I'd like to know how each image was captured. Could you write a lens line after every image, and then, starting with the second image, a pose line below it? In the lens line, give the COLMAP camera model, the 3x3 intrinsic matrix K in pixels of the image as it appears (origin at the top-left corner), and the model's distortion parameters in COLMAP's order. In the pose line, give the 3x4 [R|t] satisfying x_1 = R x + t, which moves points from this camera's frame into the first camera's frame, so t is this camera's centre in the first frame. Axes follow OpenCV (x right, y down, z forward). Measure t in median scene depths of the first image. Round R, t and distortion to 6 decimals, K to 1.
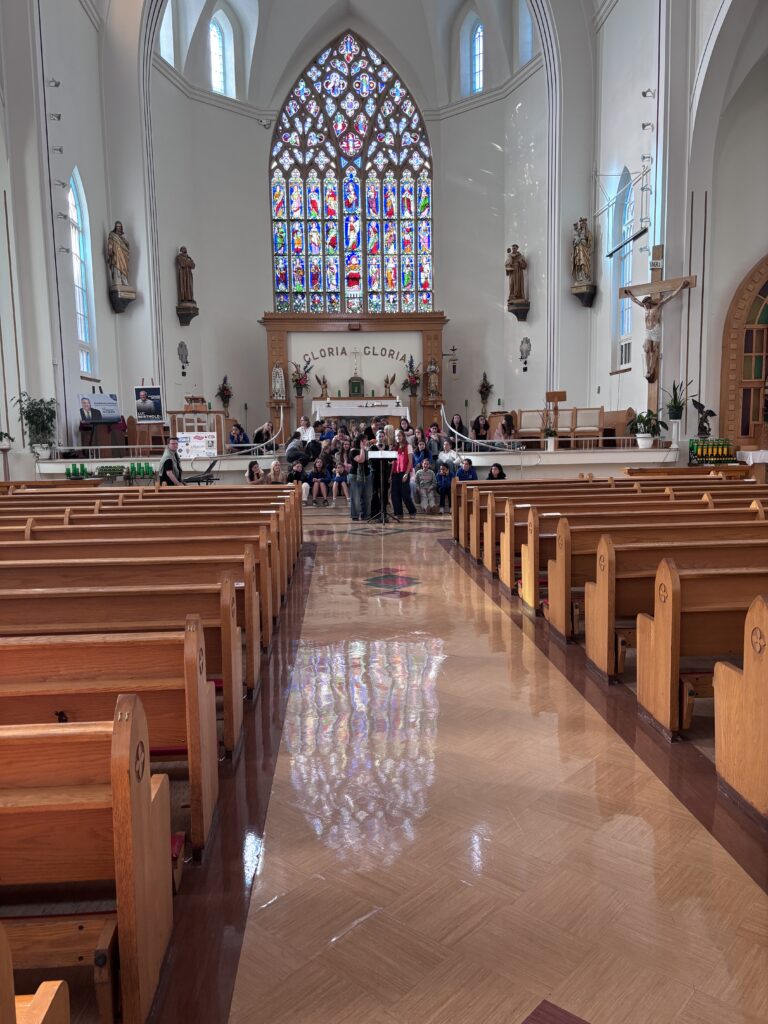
lens RADIAL K [[789.8, 0, 380.1], [0, 789.8, 516.5], [0, 0, 1]] dist [0.025504, -0.012521]
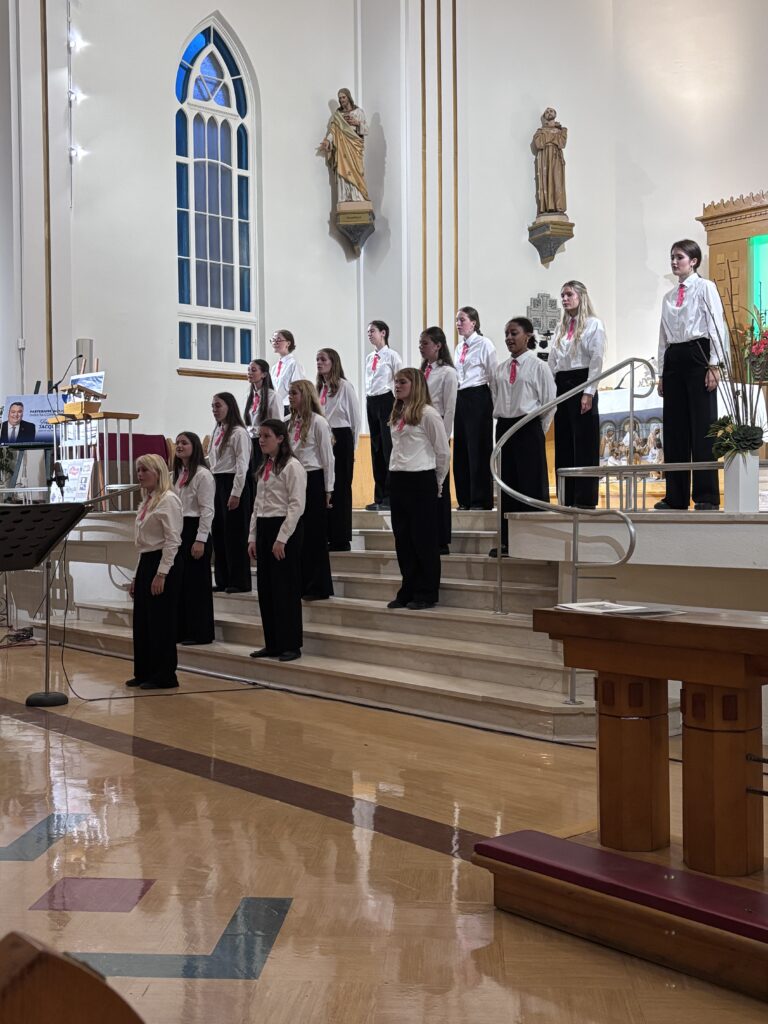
lens RADIAL K [[1162.9, 0, 367.9], [0, 1162.9, 530.6], [0, 0, 1]] dist [0.112706, -0.447959]
pose [[0.596563, 0.031619, -0.801943, 0.261463], [-0.085315, 0.996060, -0.024193, -0.035939], [0.798019, 0.082850, 0.596910, 0.420824]]
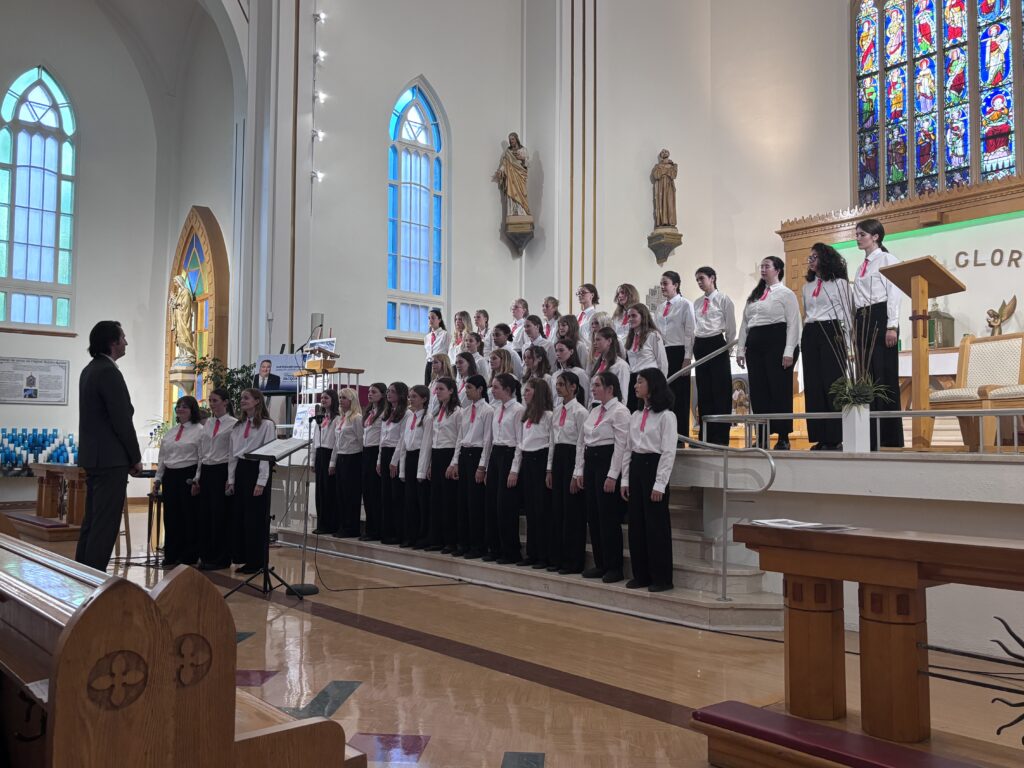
lens RADIAL K [[889.7, 0, 506.9], [0, 889.7, 387.7], [0, 0, 1]] dist [0.031461, -0.020189]
pose [[0.598579, -0.025931, -0.800644, 0.250951], [-0.102333, 0.988812, -0.108532, -0.033887], [0.794501, 0.146898, 0.589228, 0.409813]]
